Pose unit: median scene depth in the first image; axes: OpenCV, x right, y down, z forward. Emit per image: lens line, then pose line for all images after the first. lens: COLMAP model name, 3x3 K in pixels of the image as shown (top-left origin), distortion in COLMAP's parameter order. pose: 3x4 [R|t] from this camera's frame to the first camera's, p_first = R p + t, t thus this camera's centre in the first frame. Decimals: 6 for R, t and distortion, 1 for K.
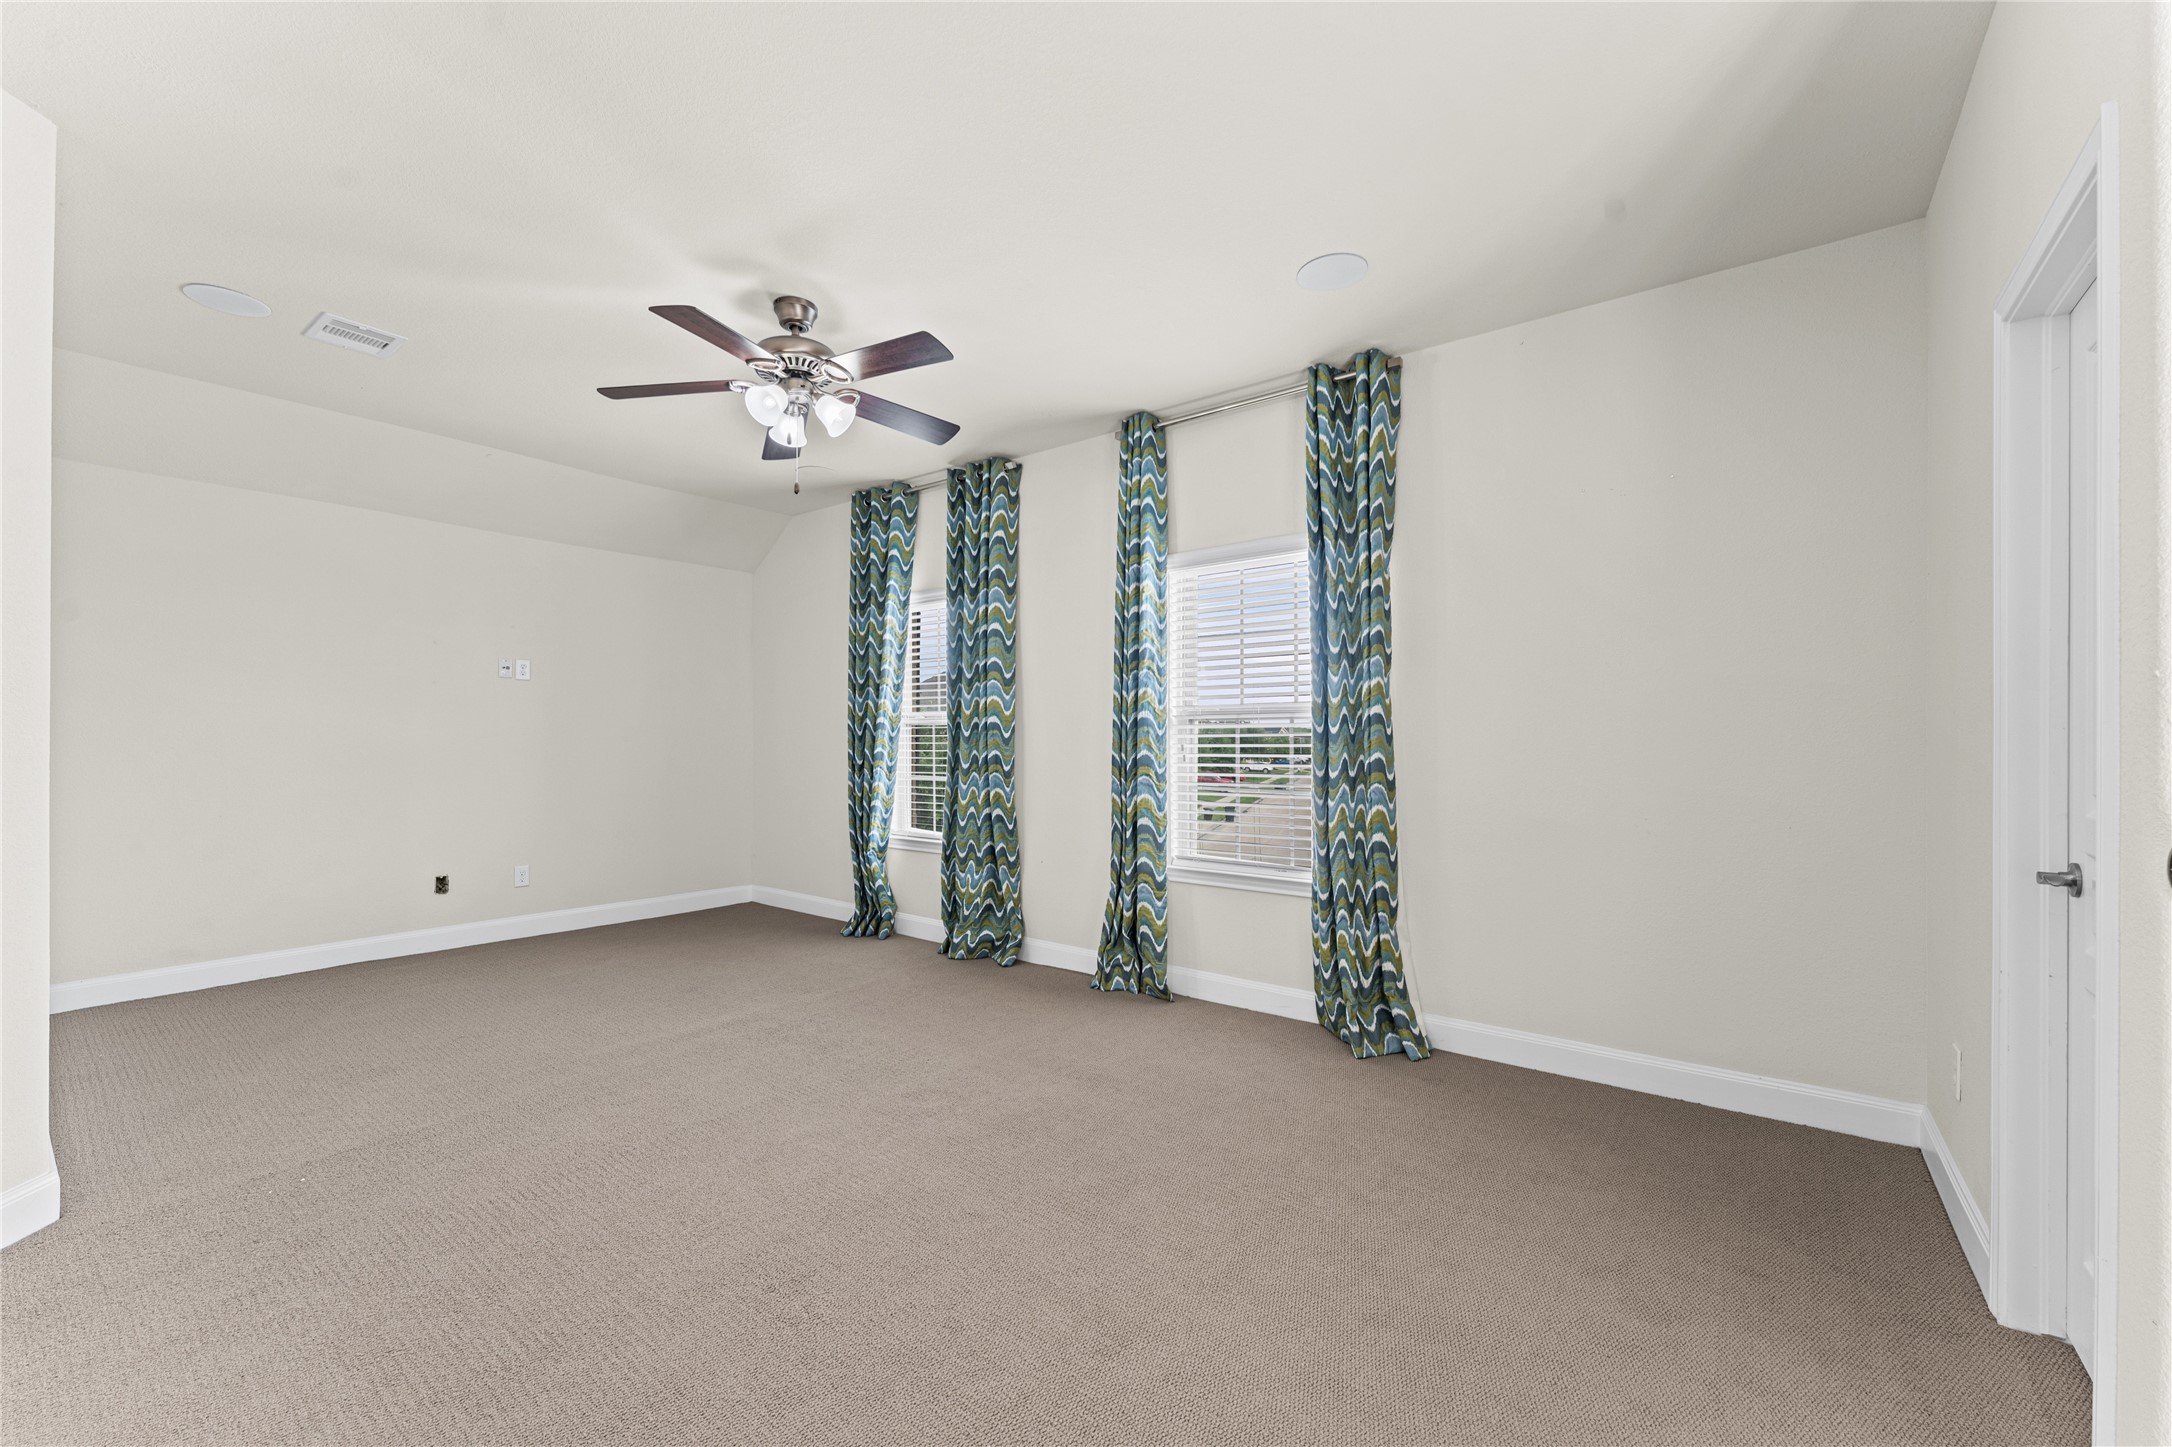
lens RADIAL K [[871.0, 0, 1089.3], [0, 871.0, 729.4], [0, 0, 1]] dist [-0.000773, -0.000102]
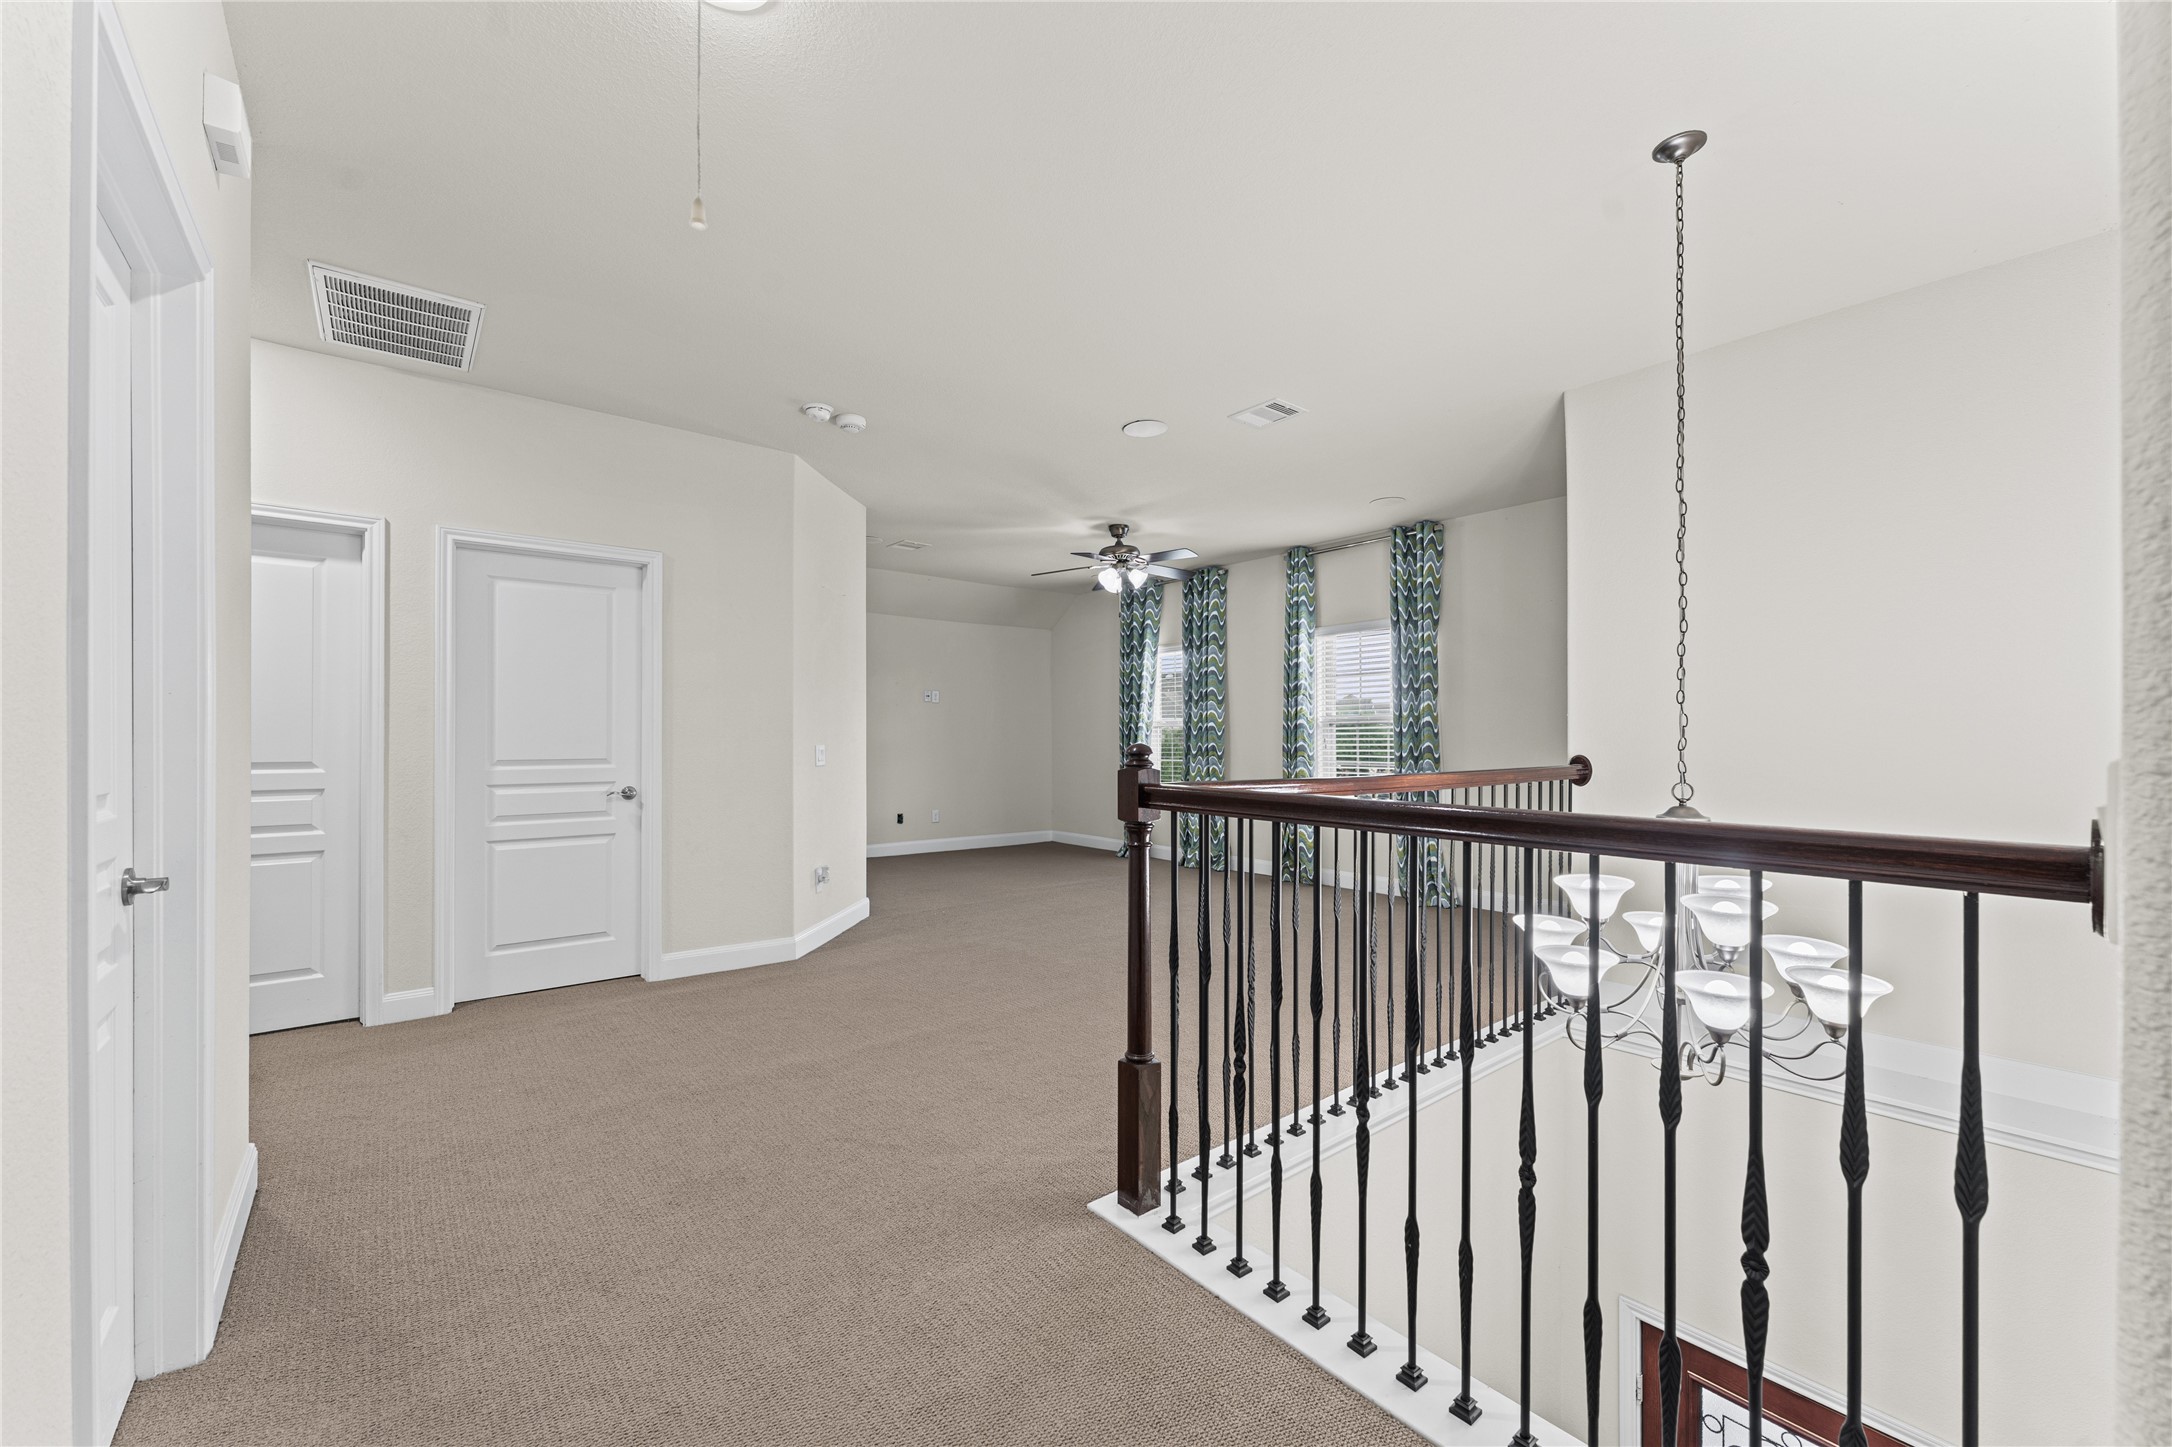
lens RADIAL K [[871.0, 0, 1073.2], [0, 871.0, 730.4], [0, 0, 1]] dist [-0.000773, -0.000102]
pose [[0.969962, -0.004785, -0.243211, 0.043976], [0.005445, 0.999983, 0.002043, -0.005454], [0.243198, -0.003306, 0.969971, -0.782074]]
